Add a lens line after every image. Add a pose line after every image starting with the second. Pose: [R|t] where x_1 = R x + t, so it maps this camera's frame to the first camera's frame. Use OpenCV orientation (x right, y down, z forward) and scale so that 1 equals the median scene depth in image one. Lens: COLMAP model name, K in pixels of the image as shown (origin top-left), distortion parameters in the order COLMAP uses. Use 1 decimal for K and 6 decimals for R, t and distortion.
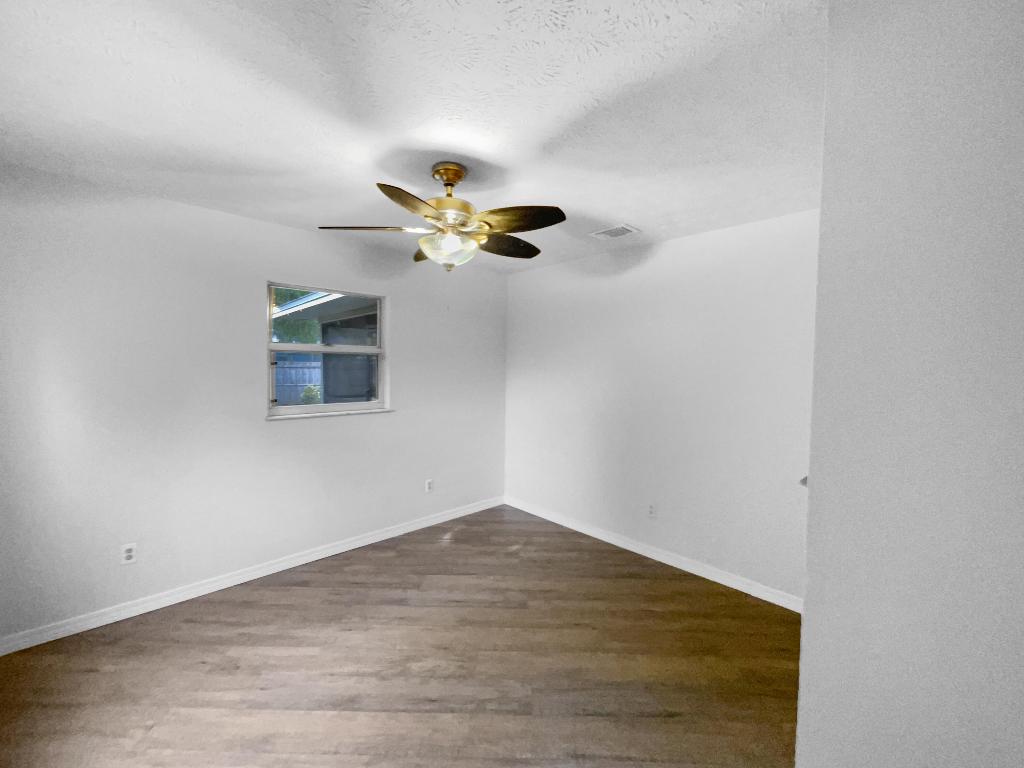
lens RADIAL K [[414.2, 0, 512.0], [0, 414.2, 384.0], [0, 0, 1]] dist [-0.000468, -0.000042]
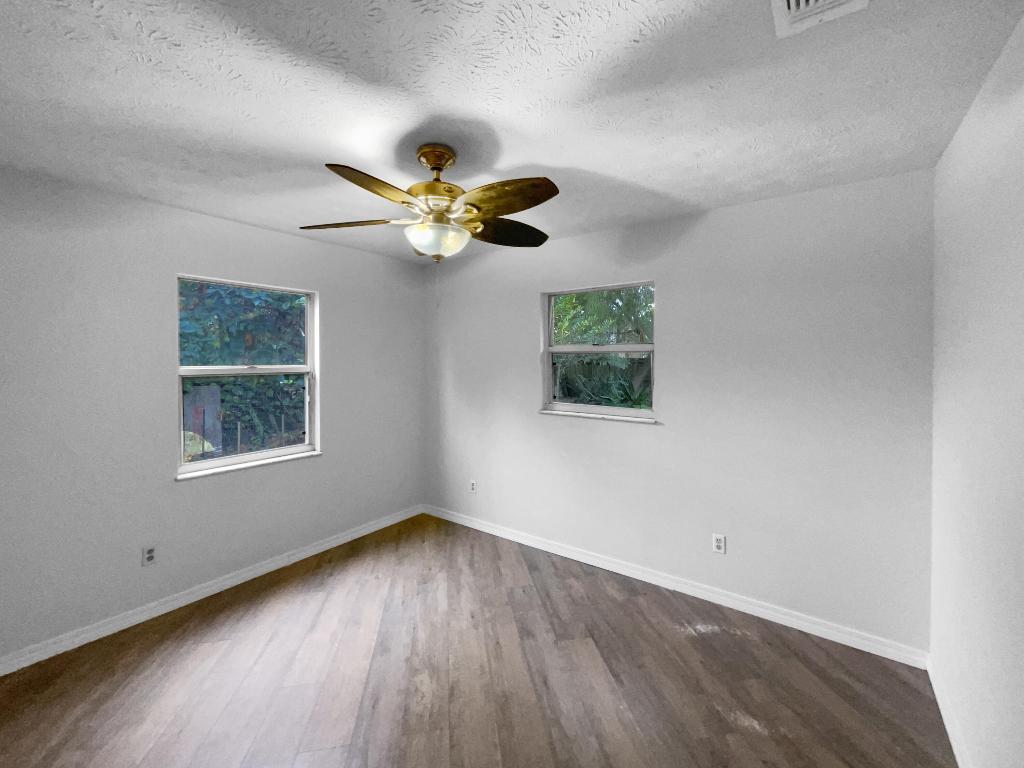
lens RADIAL K [[417.1, 0, 508.5], [0, 417.1, 368.4], [0, 0, 1]] dist [-0.001259, 0.000167]
pose [[0.183191, 0.008935, -0.983037, 0.626698], [-0.044783, 0.998996, 0.000735, -0.037931], [0.982057, 0.043888, 0.183408, 0.825342]]
